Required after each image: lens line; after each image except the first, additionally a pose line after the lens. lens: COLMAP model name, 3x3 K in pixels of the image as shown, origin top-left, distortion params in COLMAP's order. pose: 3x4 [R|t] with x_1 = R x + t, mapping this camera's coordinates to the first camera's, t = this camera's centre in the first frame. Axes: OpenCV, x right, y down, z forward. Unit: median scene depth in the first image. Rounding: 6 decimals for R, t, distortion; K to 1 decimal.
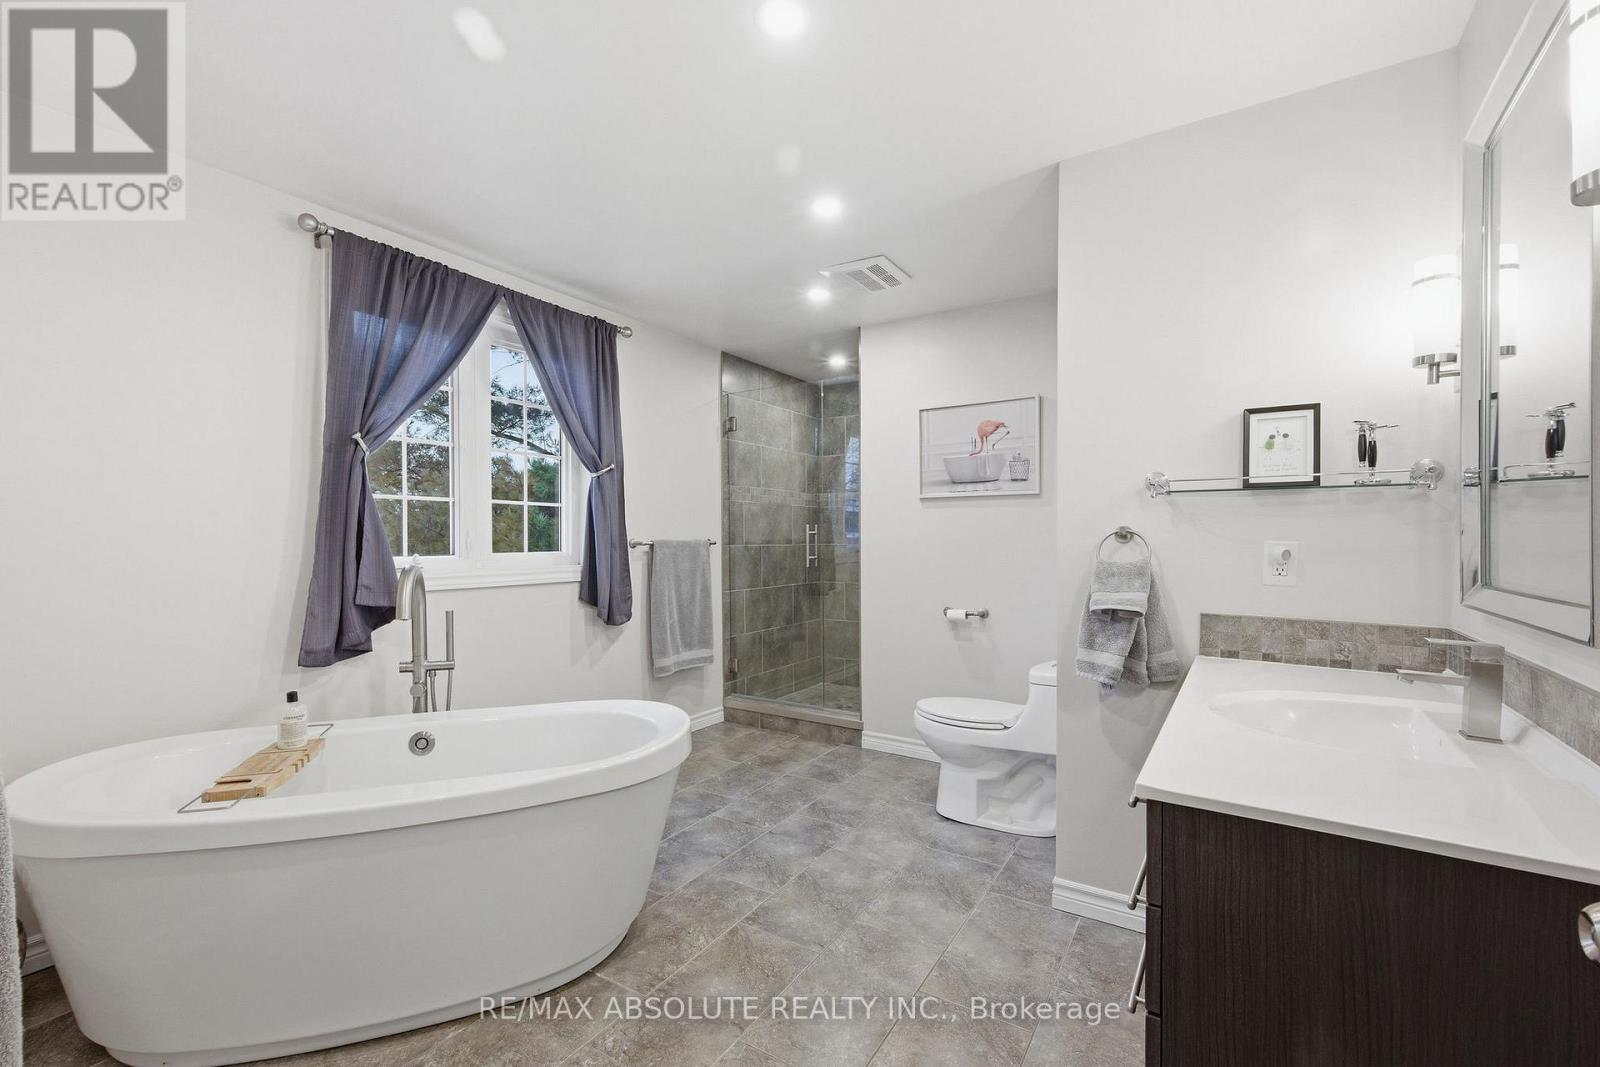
lens RADIAL K [[687.1, 0, 801.7], [0, 687.1, 541.8], [0, 0, 1]] dist [-0.001225, -0.000739]
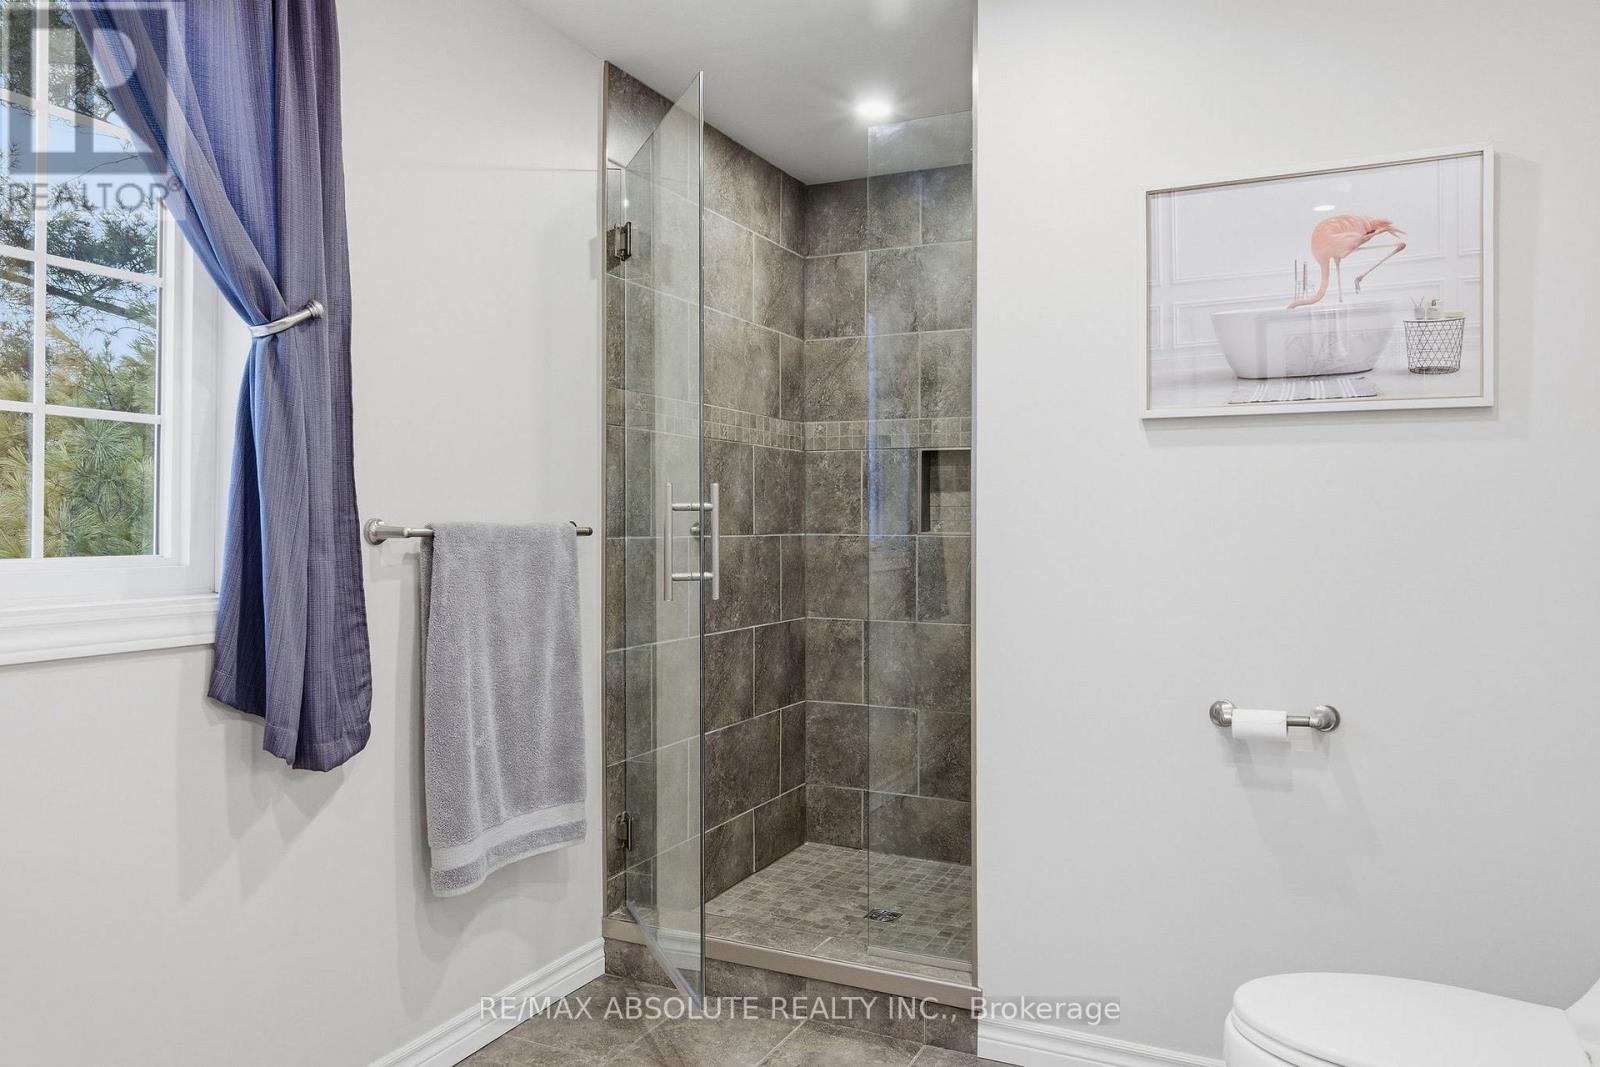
lens RADIAL K [[1123.0, 0, 799.6], [0, 1123.0, 513.8], [0, 0, 1]] dist [-0.002396, -0.001843]
pose [[0.992231, 0.006703, 0.124231, -0.098020], [-0.005022, 0.999892, -0.013837, -0.000103], [-0.124310, 0.013106, 0.992157, 0.387339]]
